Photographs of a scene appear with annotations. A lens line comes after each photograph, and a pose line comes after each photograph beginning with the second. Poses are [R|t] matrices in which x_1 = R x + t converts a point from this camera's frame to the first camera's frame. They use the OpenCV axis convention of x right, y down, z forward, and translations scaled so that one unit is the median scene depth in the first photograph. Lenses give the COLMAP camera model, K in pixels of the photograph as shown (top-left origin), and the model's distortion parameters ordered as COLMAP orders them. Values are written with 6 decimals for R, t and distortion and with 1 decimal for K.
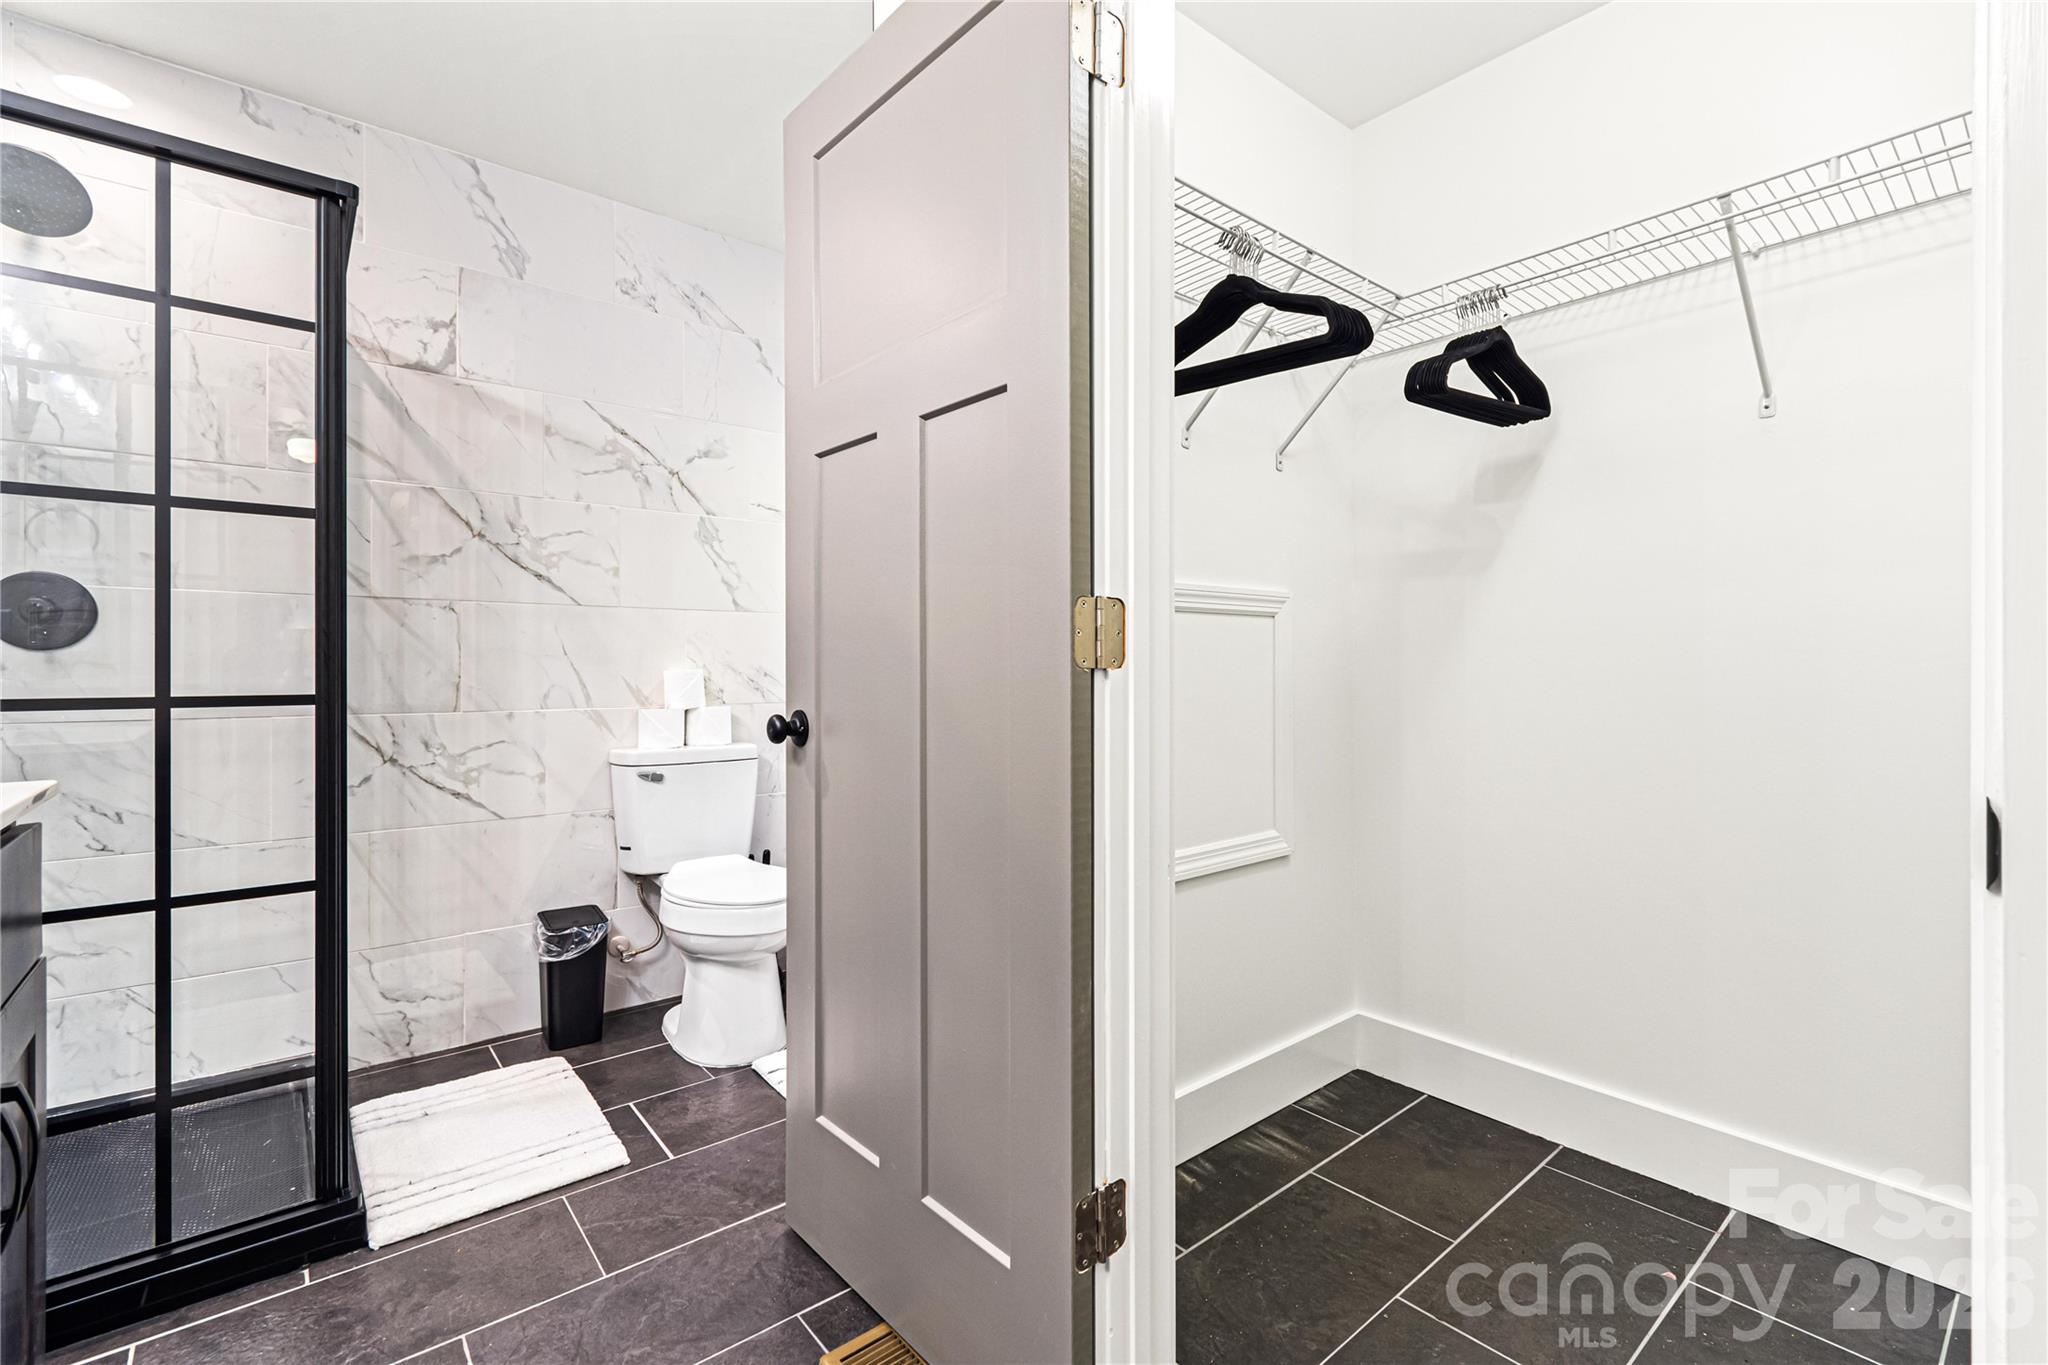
lens RADIAL K [[901.3, 0, 1022.3], [0, 901.3, 671.5], [0, 0, 1]] dist [-0.001744, -0.000188]
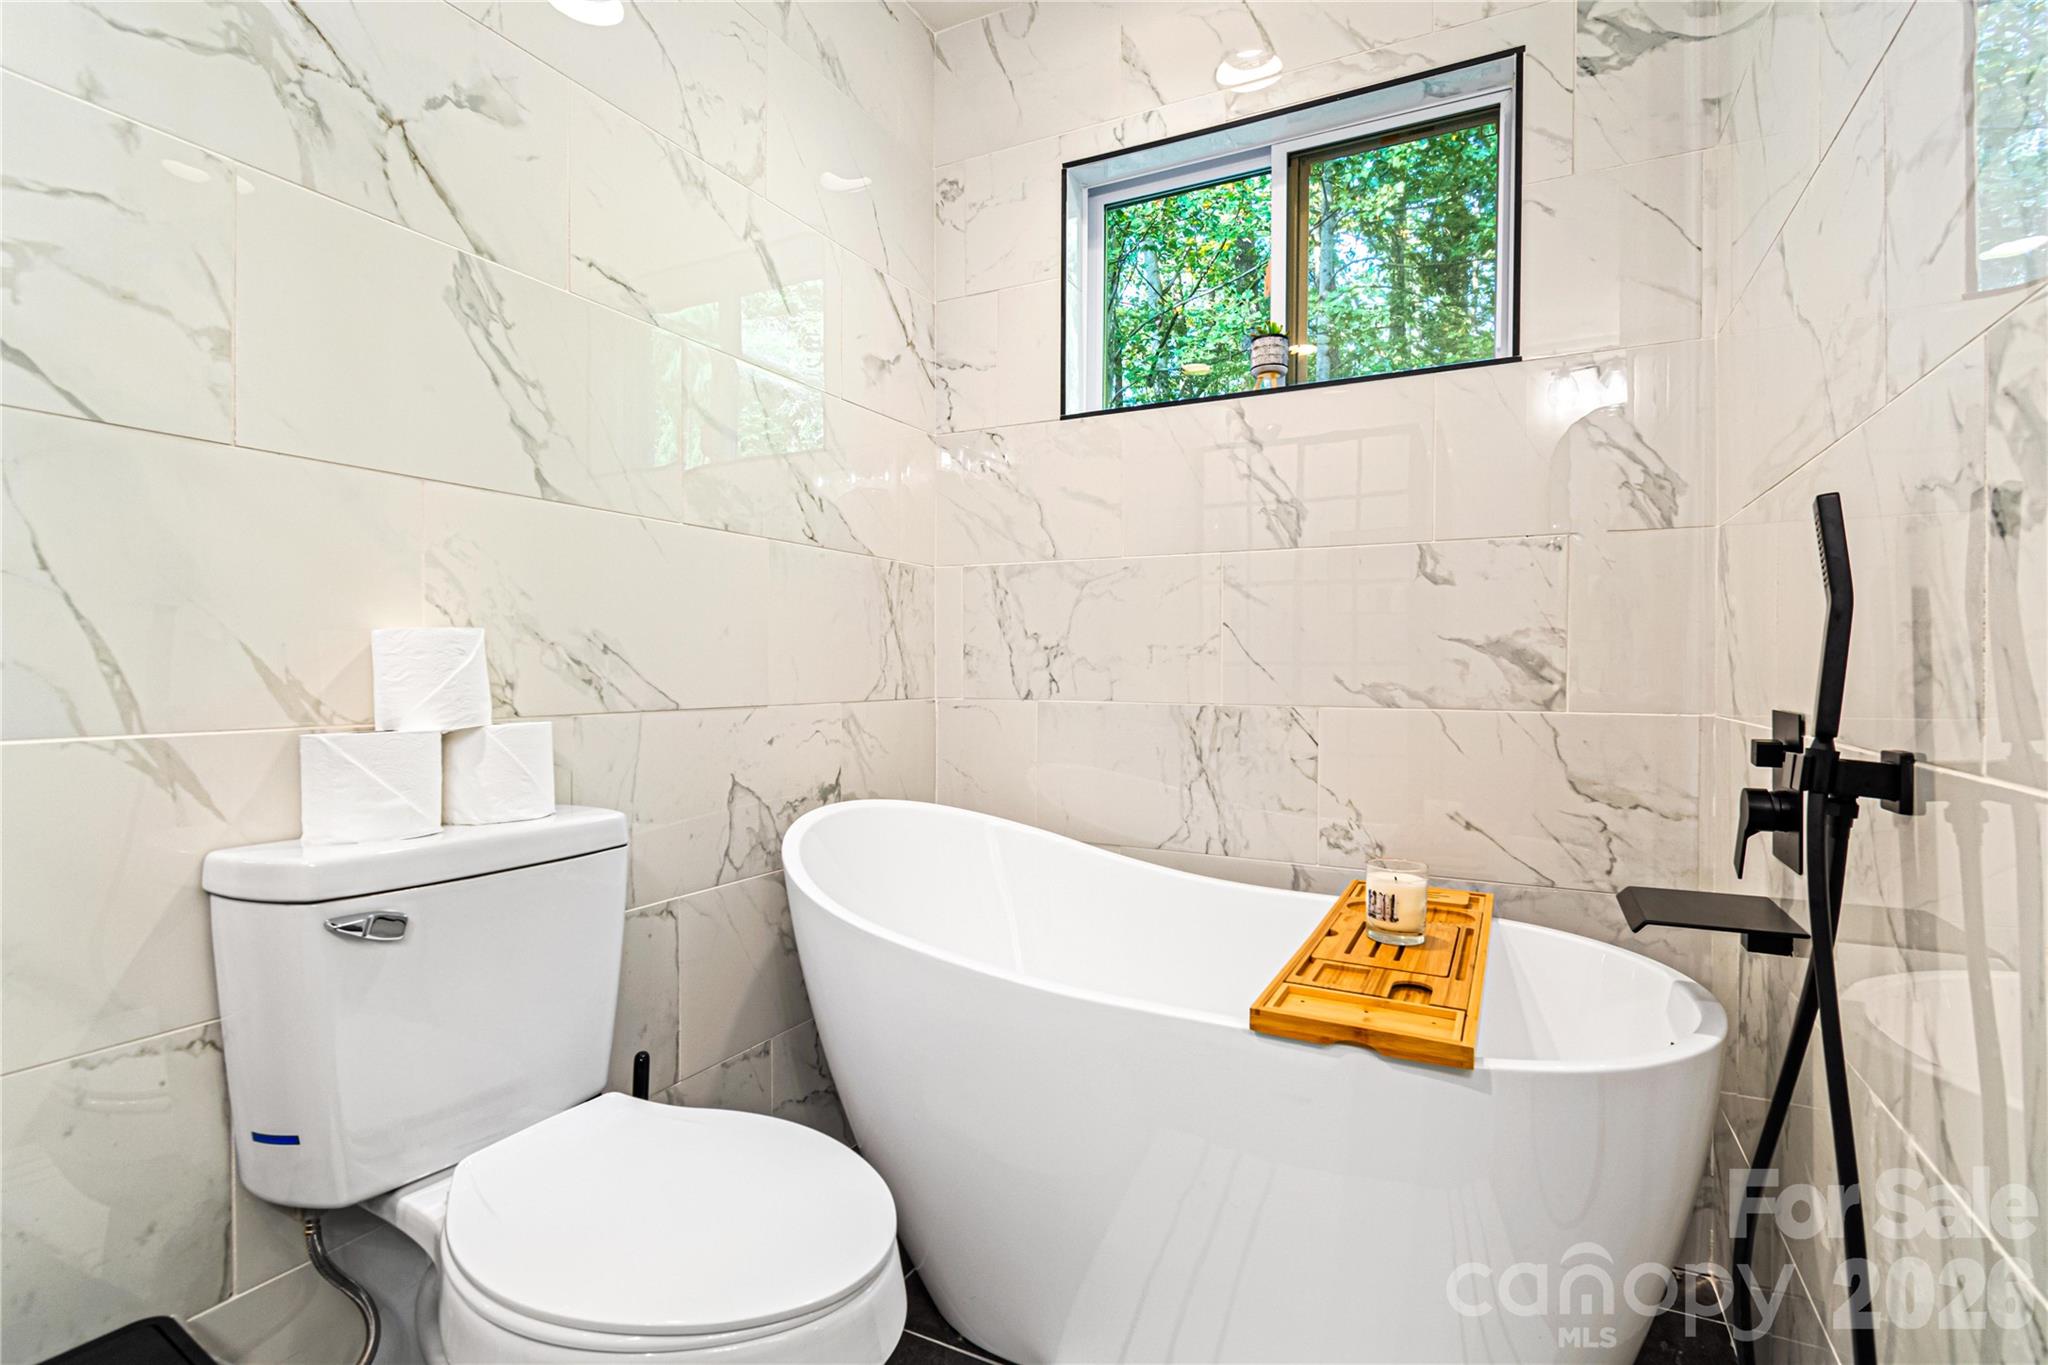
lens RADIAL K [[976.3, 0, 1023.4], [0, 976.3, 684.8], [0, 0, 1]] dist [-0.000752, -0.000380]
pose [[0.923014, -0.000030, 0.384766, -0.307603], [-0.000903, 0.999997, 0.002244, 0.020572], [-0.384765, -0.002419, 0.923011, 0.526744]]
